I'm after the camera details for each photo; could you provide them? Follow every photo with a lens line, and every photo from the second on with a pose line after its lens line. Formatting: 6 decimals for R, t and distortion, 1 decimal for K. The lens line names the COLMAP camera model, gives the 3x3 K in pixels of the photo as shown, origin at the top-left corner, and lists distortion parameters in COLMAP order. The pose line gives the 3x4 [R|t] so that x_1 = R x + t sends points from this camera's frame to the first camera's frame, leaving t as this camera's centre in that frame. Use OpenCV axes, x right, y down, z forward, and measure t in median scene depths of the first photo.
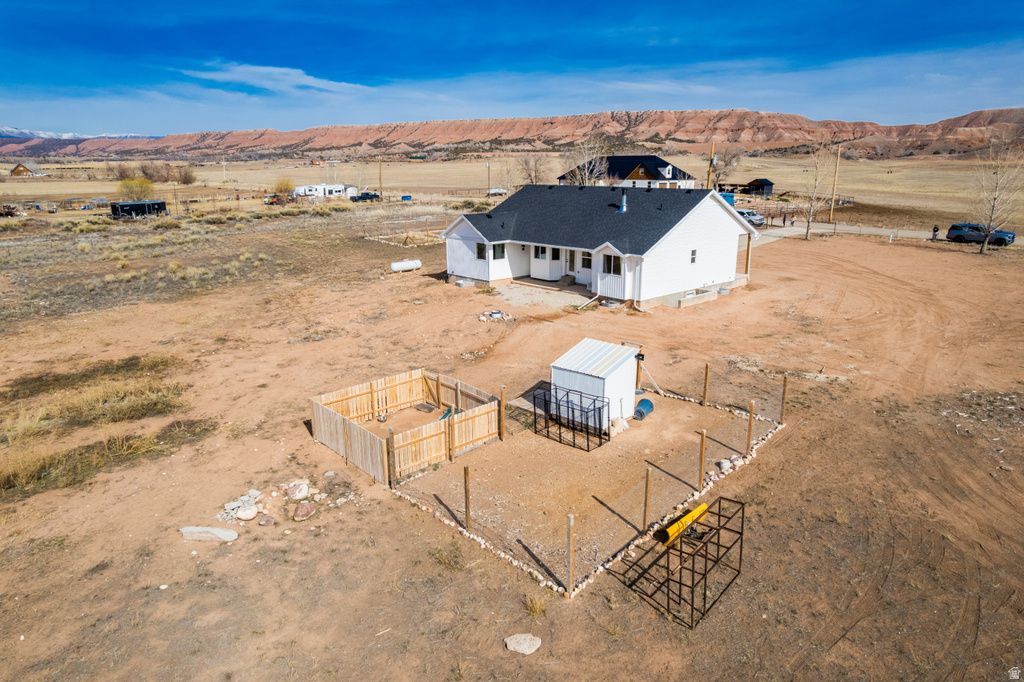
lens RADIAL K [[660.6, 0, 514.1], [0, 660.6, 346.5], [0, 0, 1]] dist [-0.071407, 0.065238]
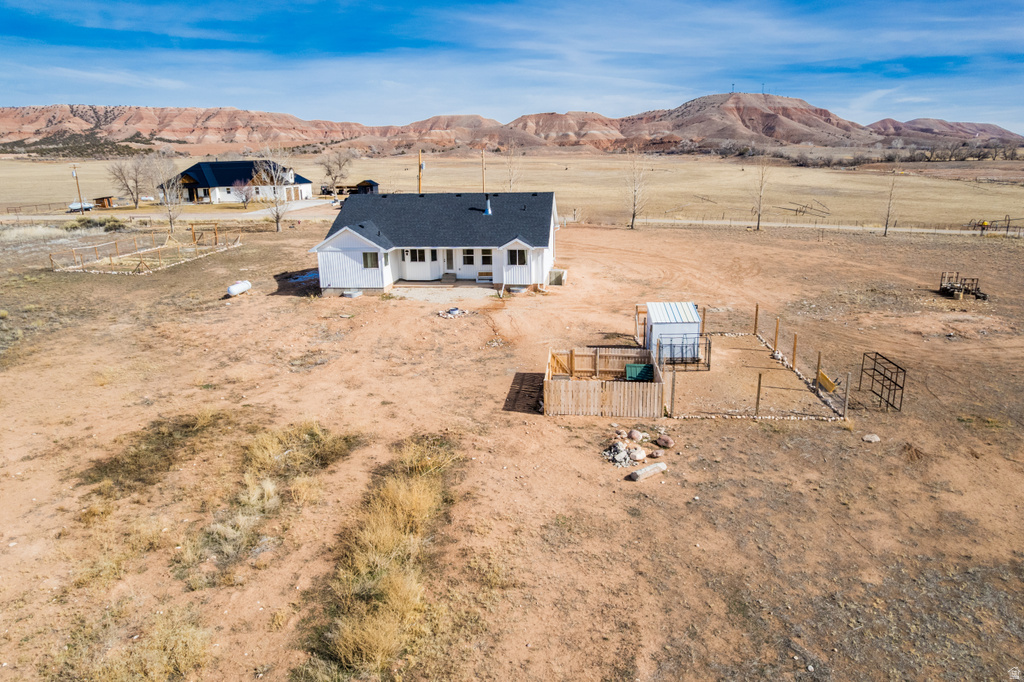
lens RADIAL K [[681.3, 0, 519.3], [0, 681.3, 342.1], [0, 0, 1]] dist [-0.044119, 0.026596]
pose [[0.747222, -0.176167, 0.640800, -0.668944], [0.185356, 0.981208, 0.053611, -0.037314], [-0.638203, 0.078717, 0.765833, 0.051041]]
